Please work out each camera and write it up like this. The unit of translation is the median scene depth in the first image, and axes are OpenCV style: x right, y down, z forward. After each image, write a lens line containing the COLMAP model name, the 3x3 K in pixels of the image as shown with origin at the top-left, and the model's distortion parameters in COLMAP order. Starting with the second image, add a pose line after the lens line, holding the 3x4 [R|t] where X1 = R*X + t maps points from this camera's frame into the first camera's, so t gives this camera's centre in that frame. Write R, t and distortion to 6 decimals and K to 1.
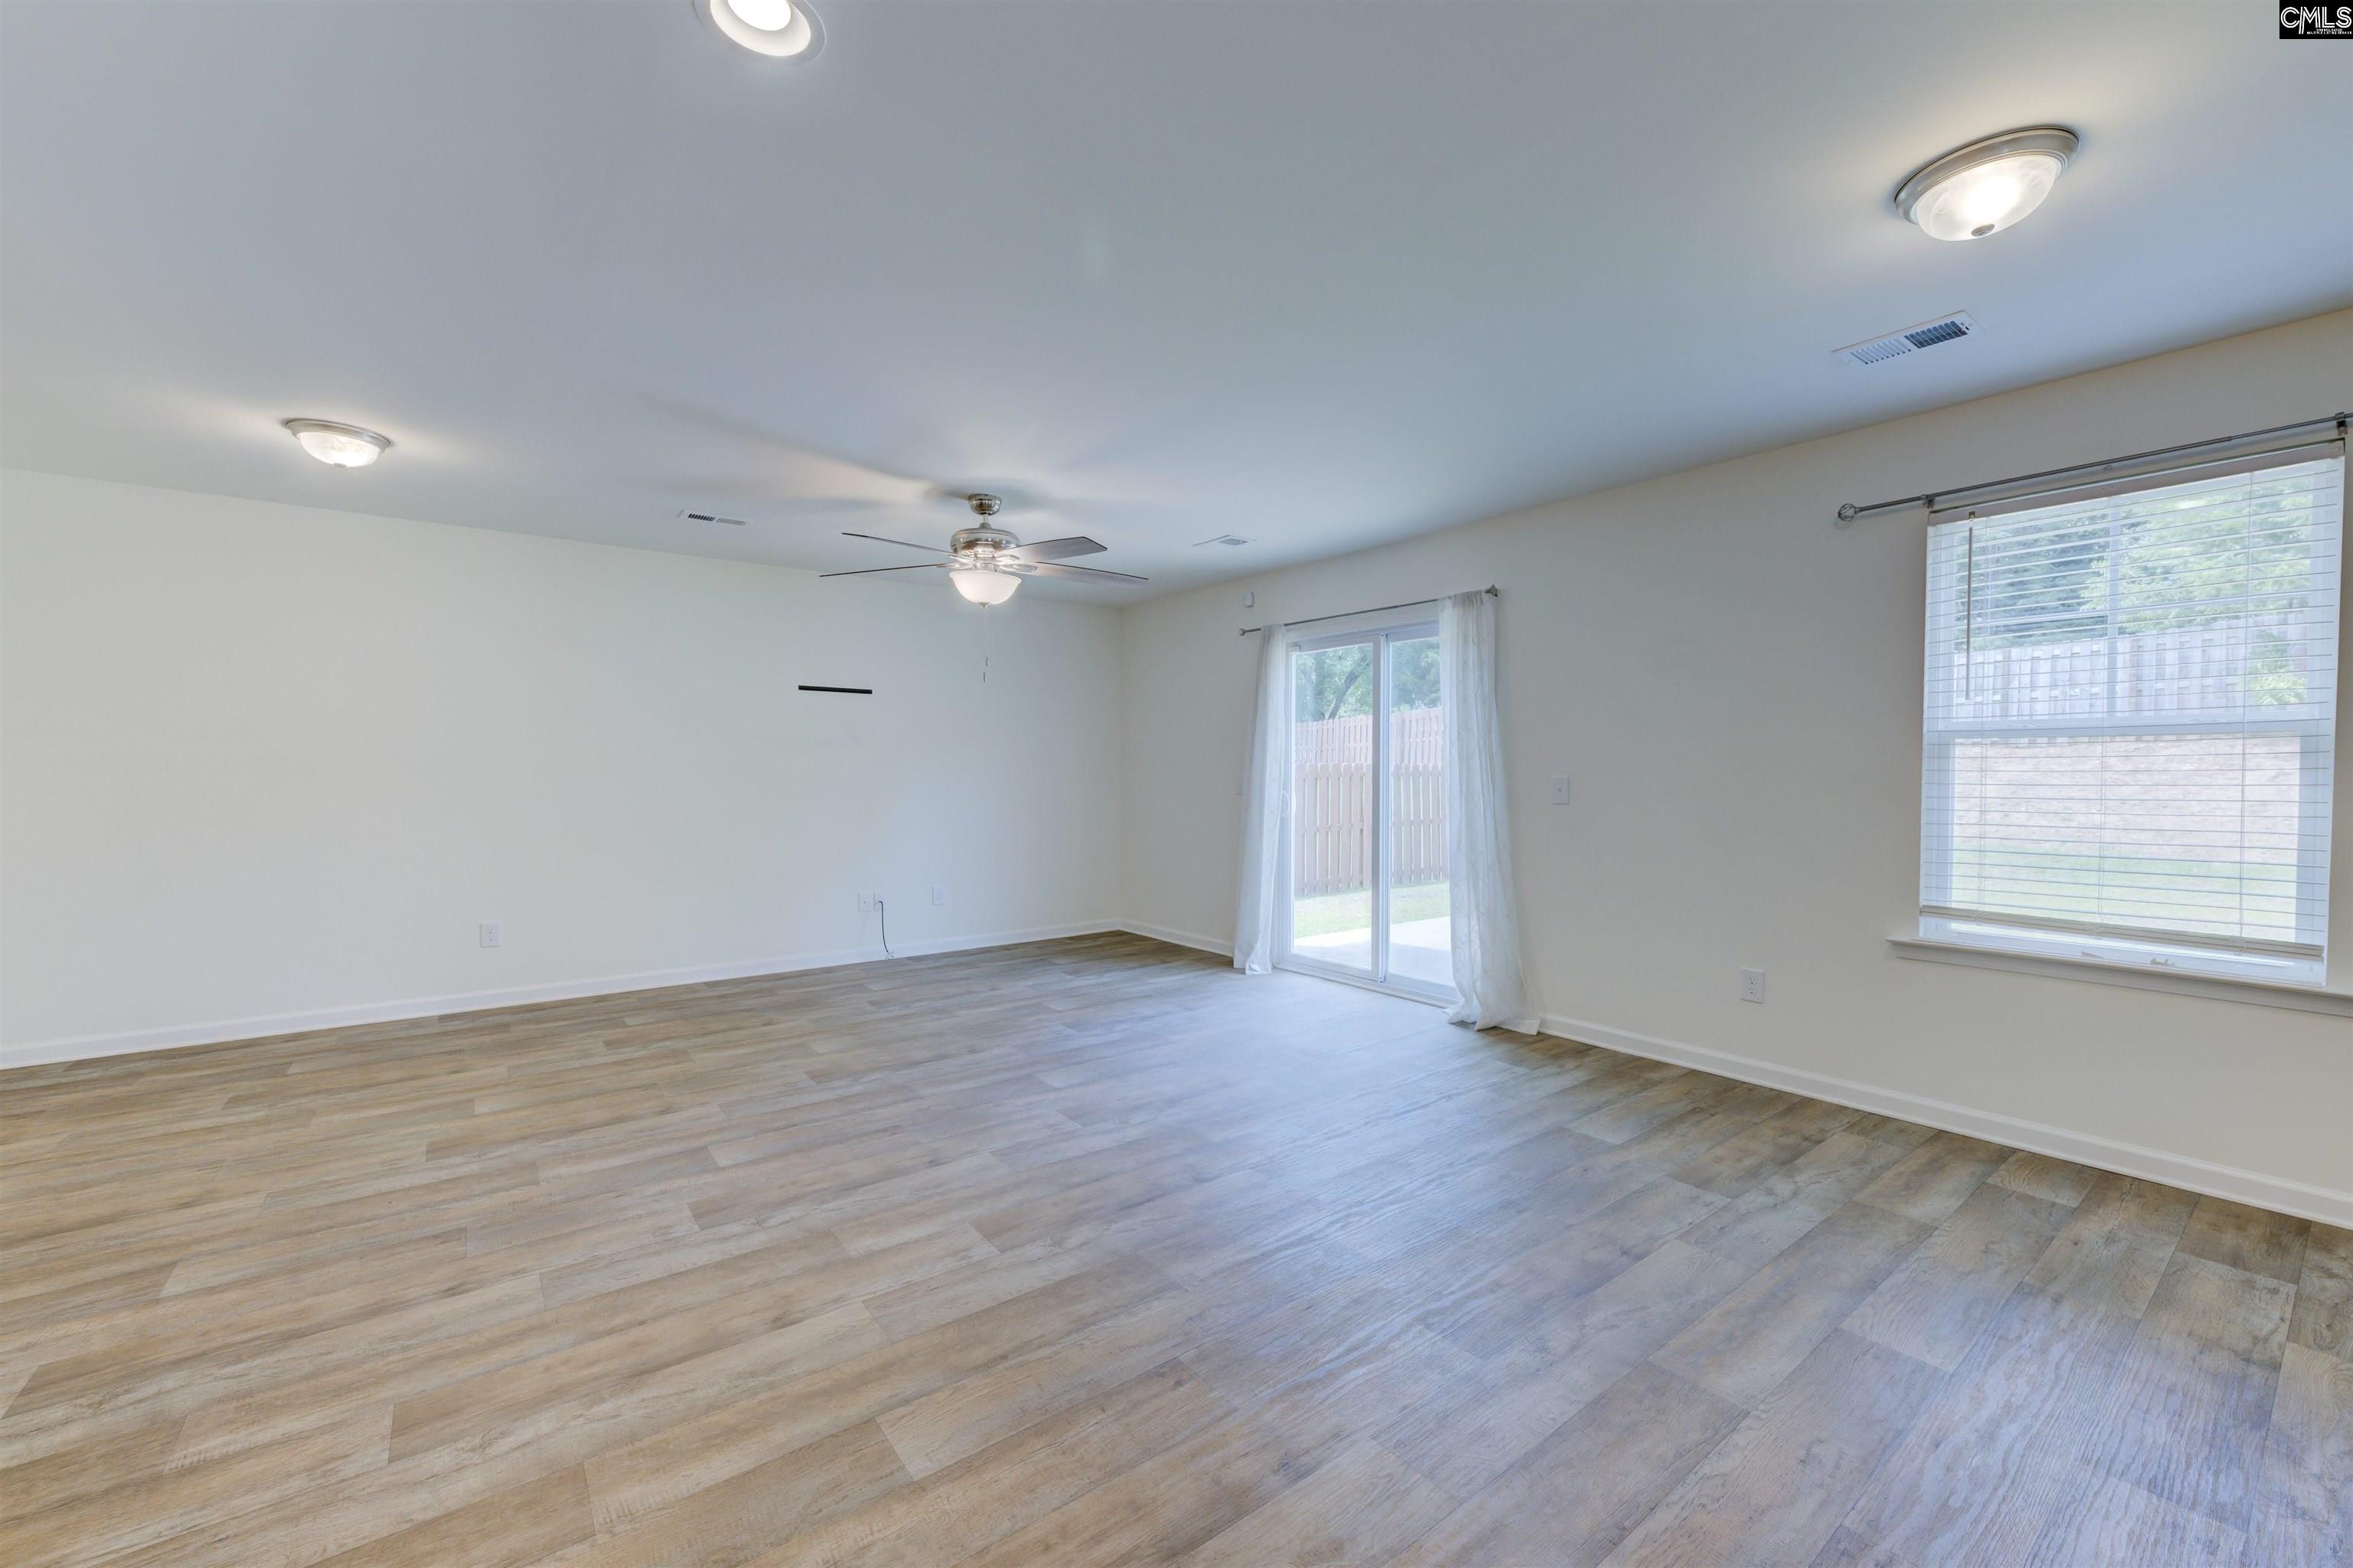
lens RADIAL K [[931.0, 0, 1185.7], [0, 931.0, 800.1], [0, 0, 1]] dist [-0.009558, 0.004712]
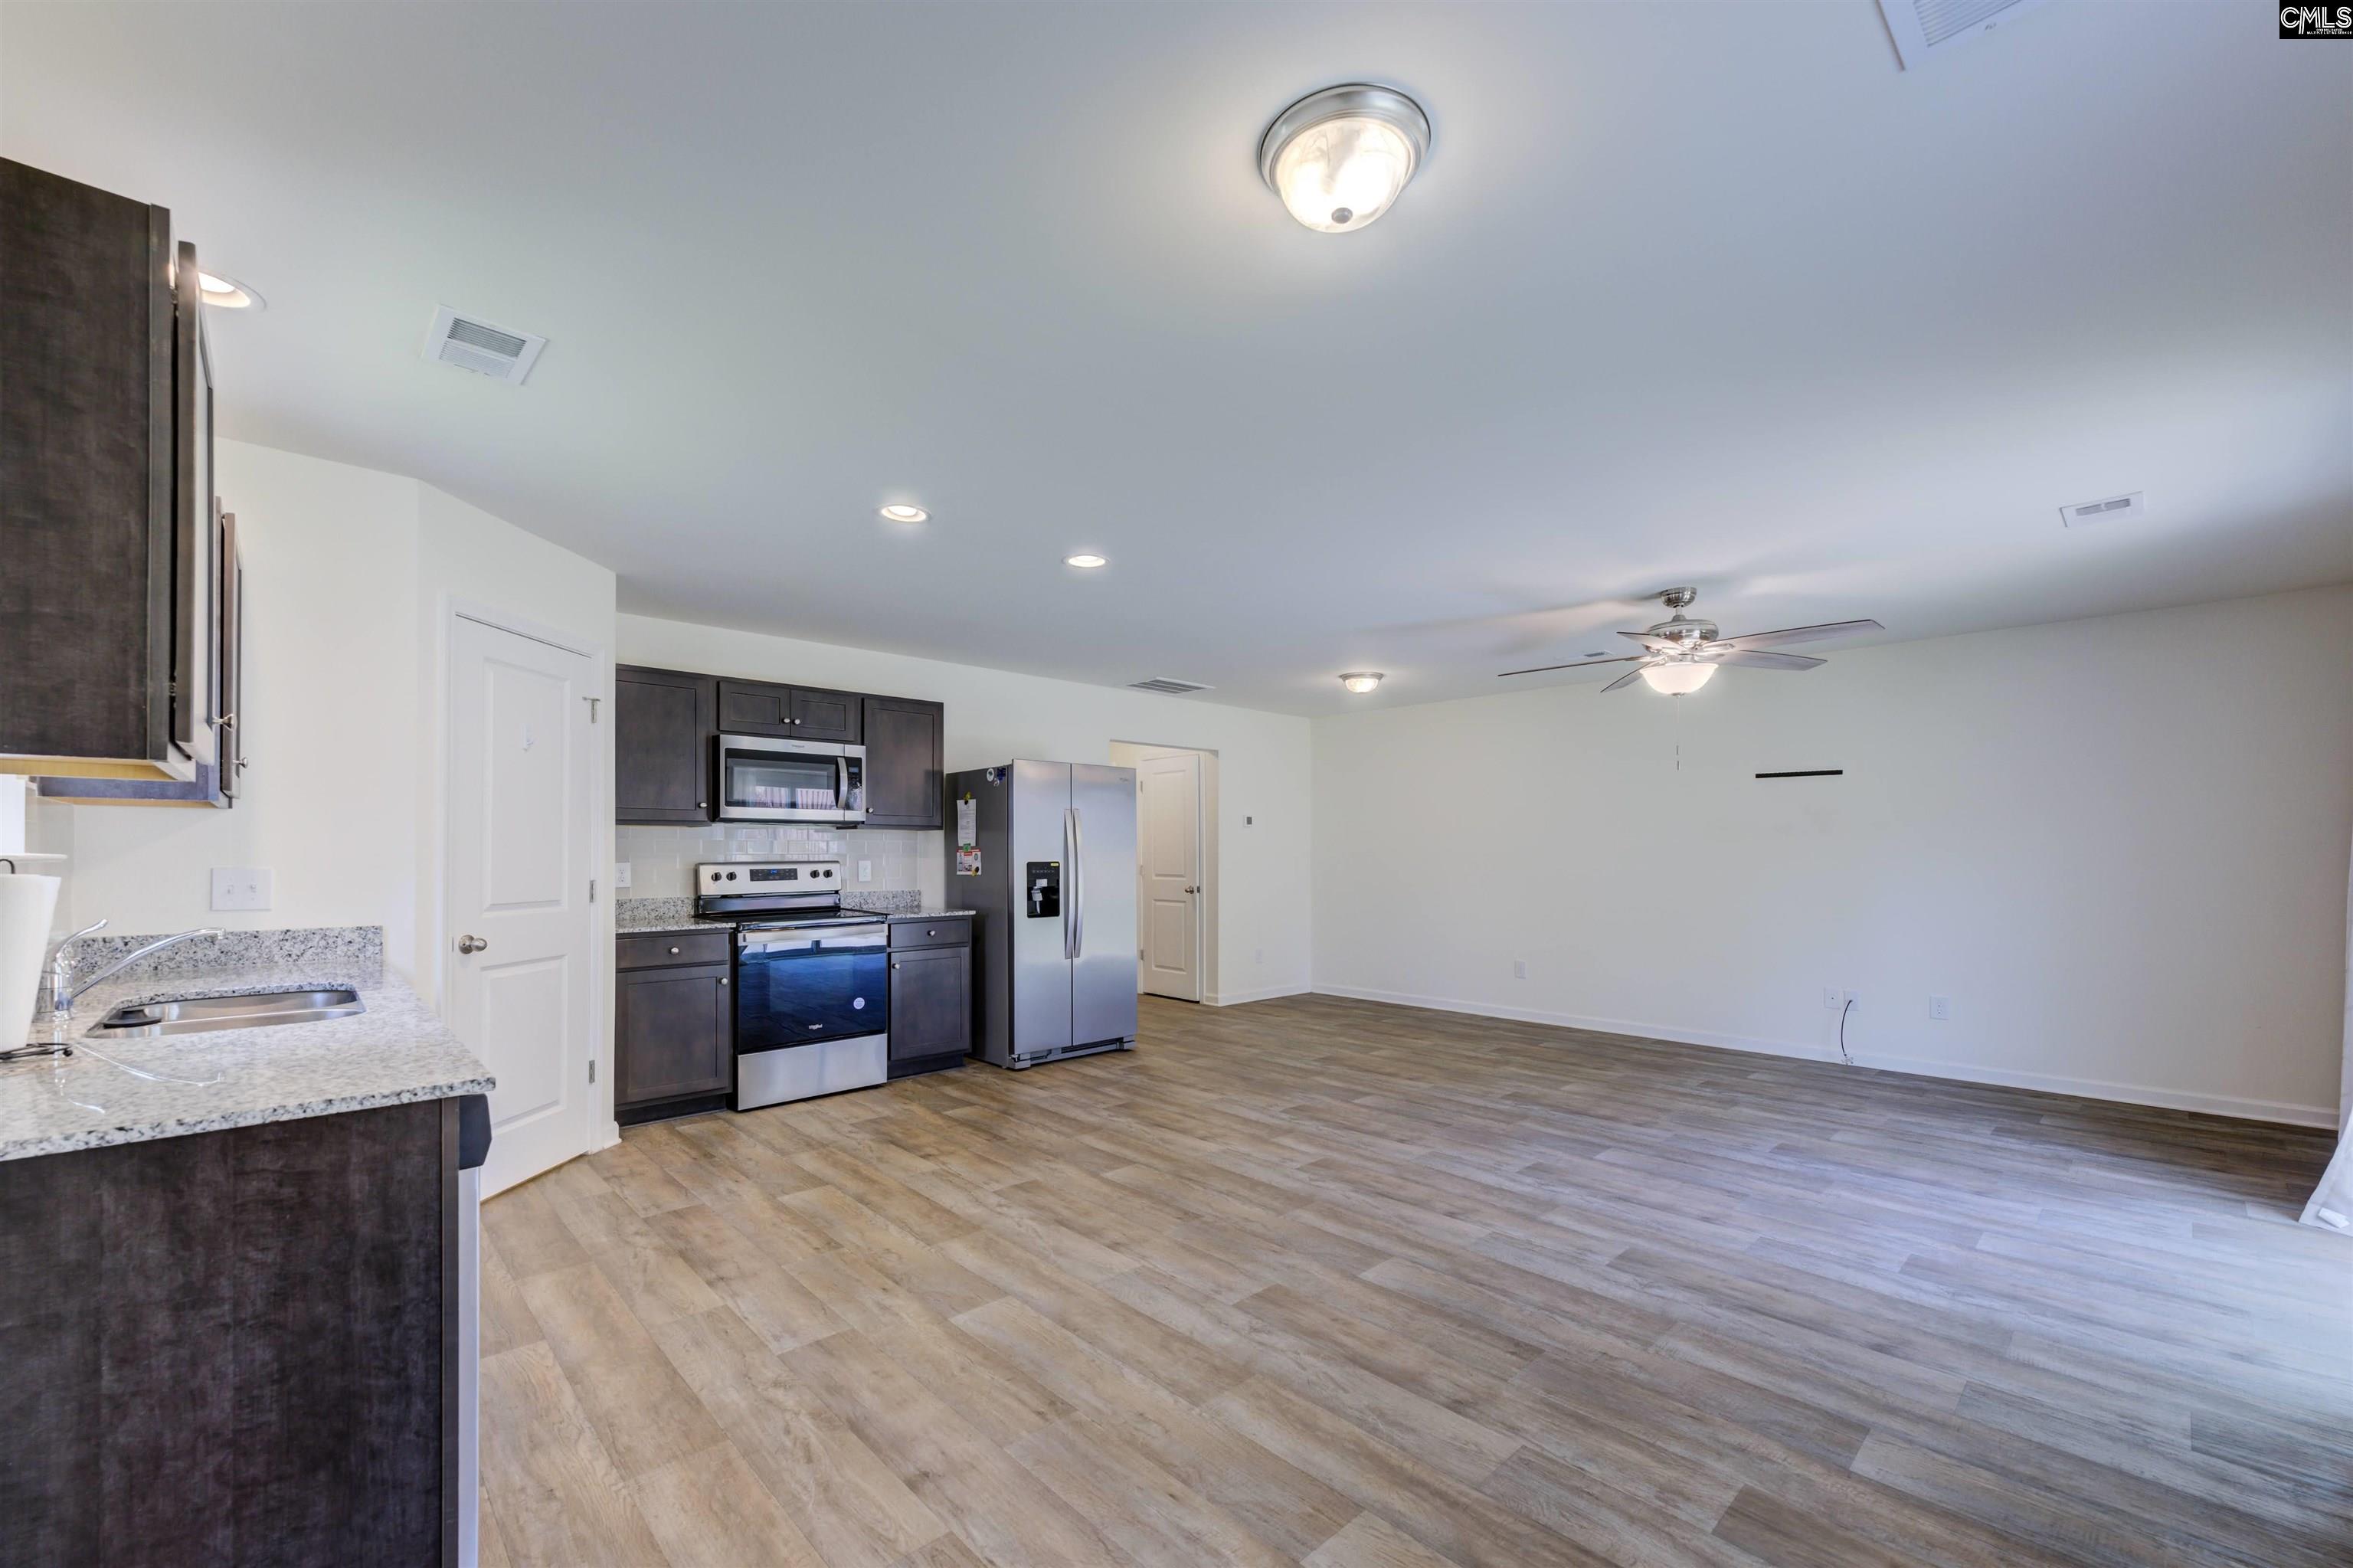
lens RADIAL K [[931.0, 0, 1137.7], [0, 931.0, 849.4], [0, 0, 1]] dist [-0.009558, 0.004712]
pose [[0.080057, -0.002326, -0.996788, 1.083895], [-0.029311, 0.999559, -0.004687, -0.026573], [0.996359, 0.029592, 0.079953, 0.483590]]
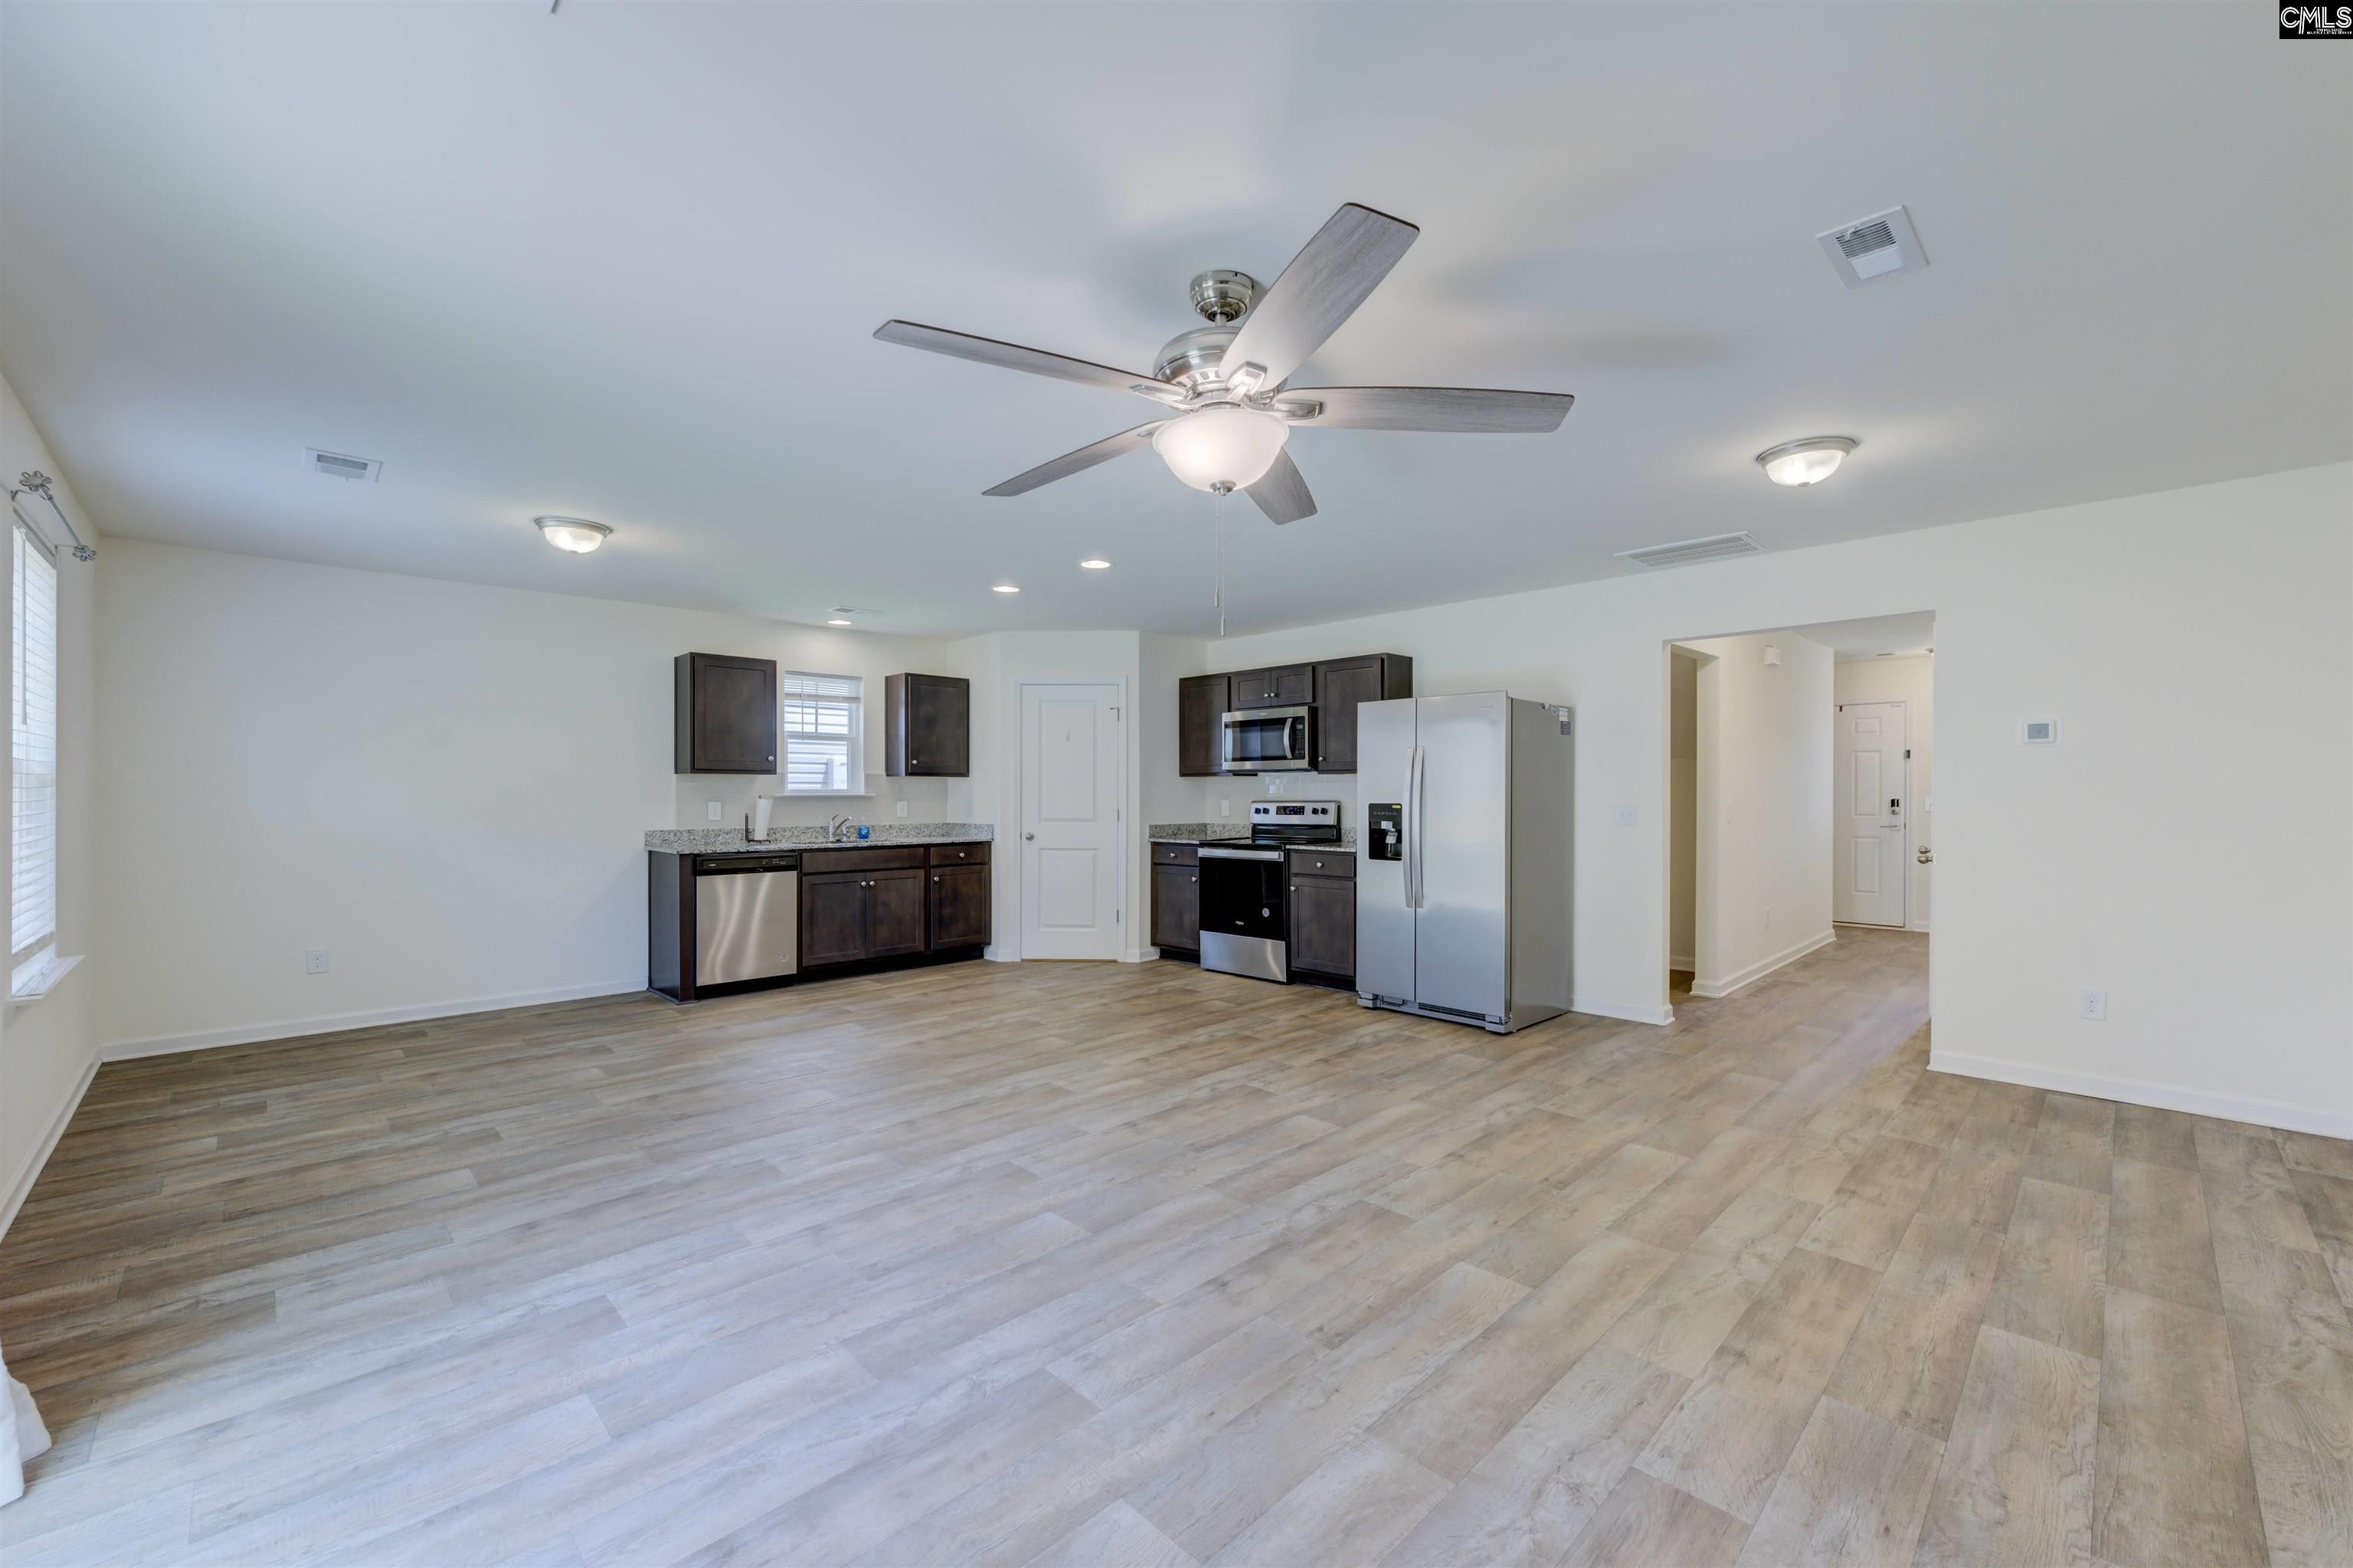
lens RADIAL K [[931.0, 0, 1233.9], [0, 931.0, 805.8], [0, 0, 1]] dist [-0.009558, 0.004712]
pose [[-0.985784, 0.000582, -0.168019, -0.199297], [-0.007246, 0.998916, 0.045972, -0.083467], [0.167863, 0.046536, -0.984711, 2.205613]]
